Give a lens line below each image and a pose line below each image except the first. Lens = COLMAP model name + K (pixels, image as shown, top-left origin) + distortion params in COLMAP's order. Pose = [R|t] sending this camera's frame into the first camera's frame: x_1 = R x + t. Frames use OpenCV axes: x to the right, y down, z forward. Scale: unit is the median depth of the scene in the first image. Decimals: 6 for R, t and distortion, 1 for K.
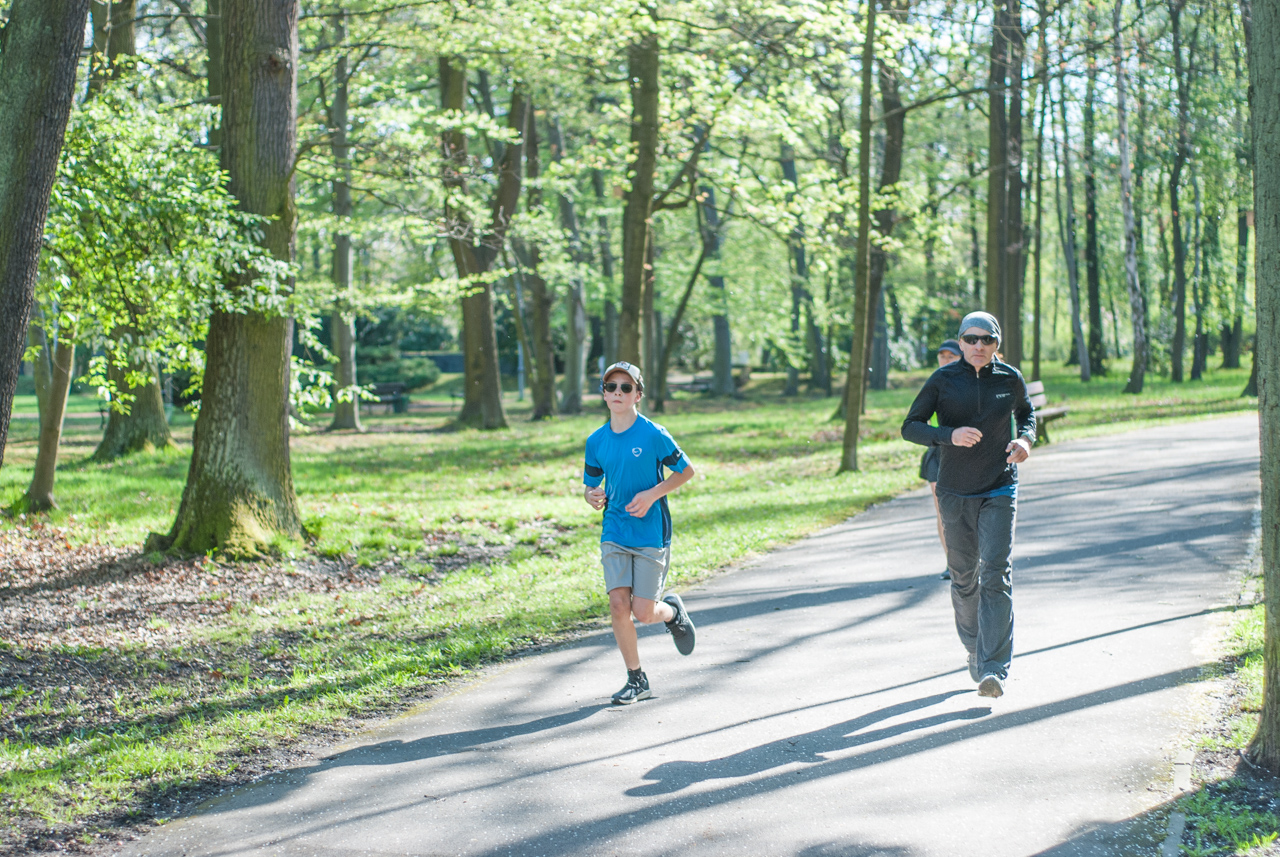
lens RADIAL K [[2837.0, 0, 640.0], [0, 2837.0, 428.5], [0, 0, 1]] dist [-0.032754, 0.200252]
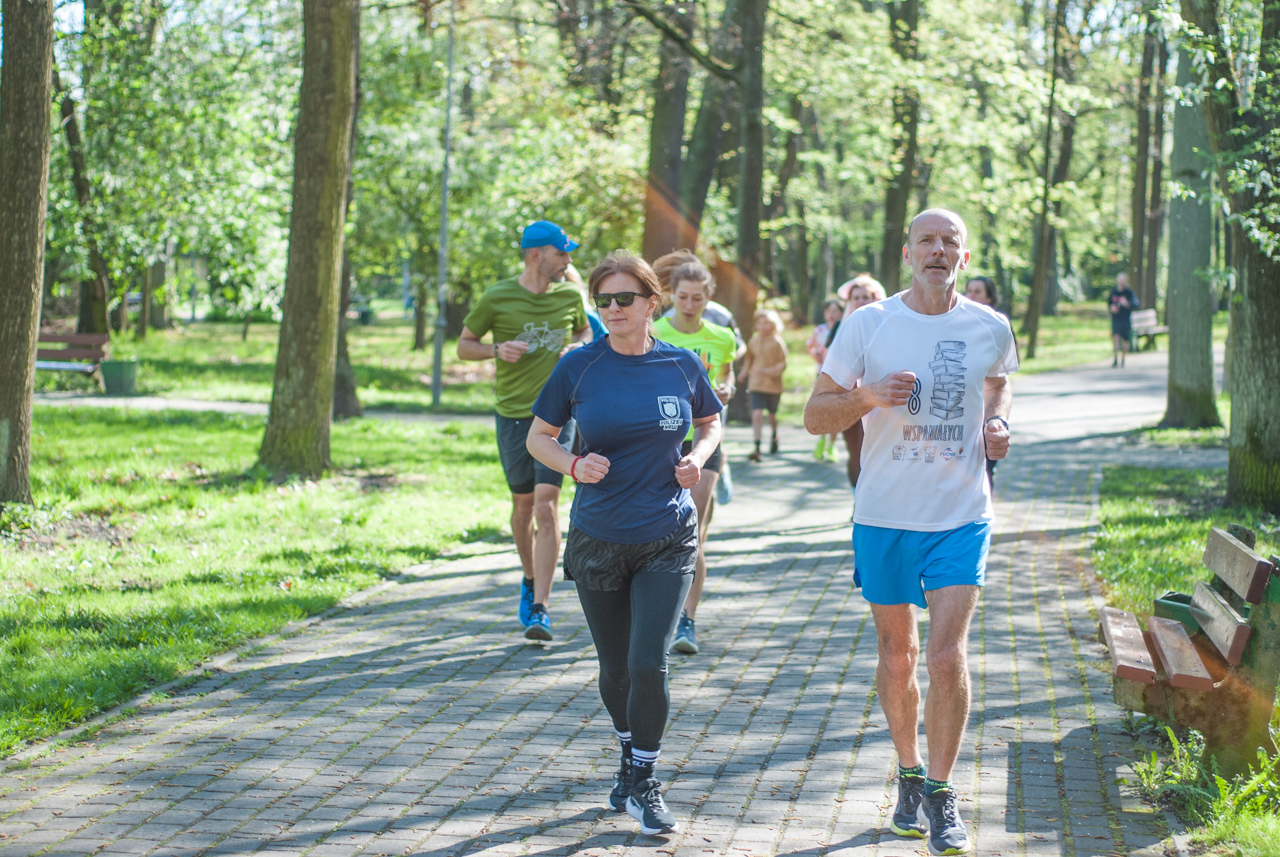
lens RADIAL K [[2837.0, 0, 640.0], [0, 2837.0, 428.5], [0, 0, 1]] dist [-0.032754, 0.200252]
pose [[0.997490, 0.041643, -0.057272, -0.033941], [-0.039986, 0.998756, 0.029784, 0.007970], [0.058441, -0.027419, 0.997914, -0.399714]]
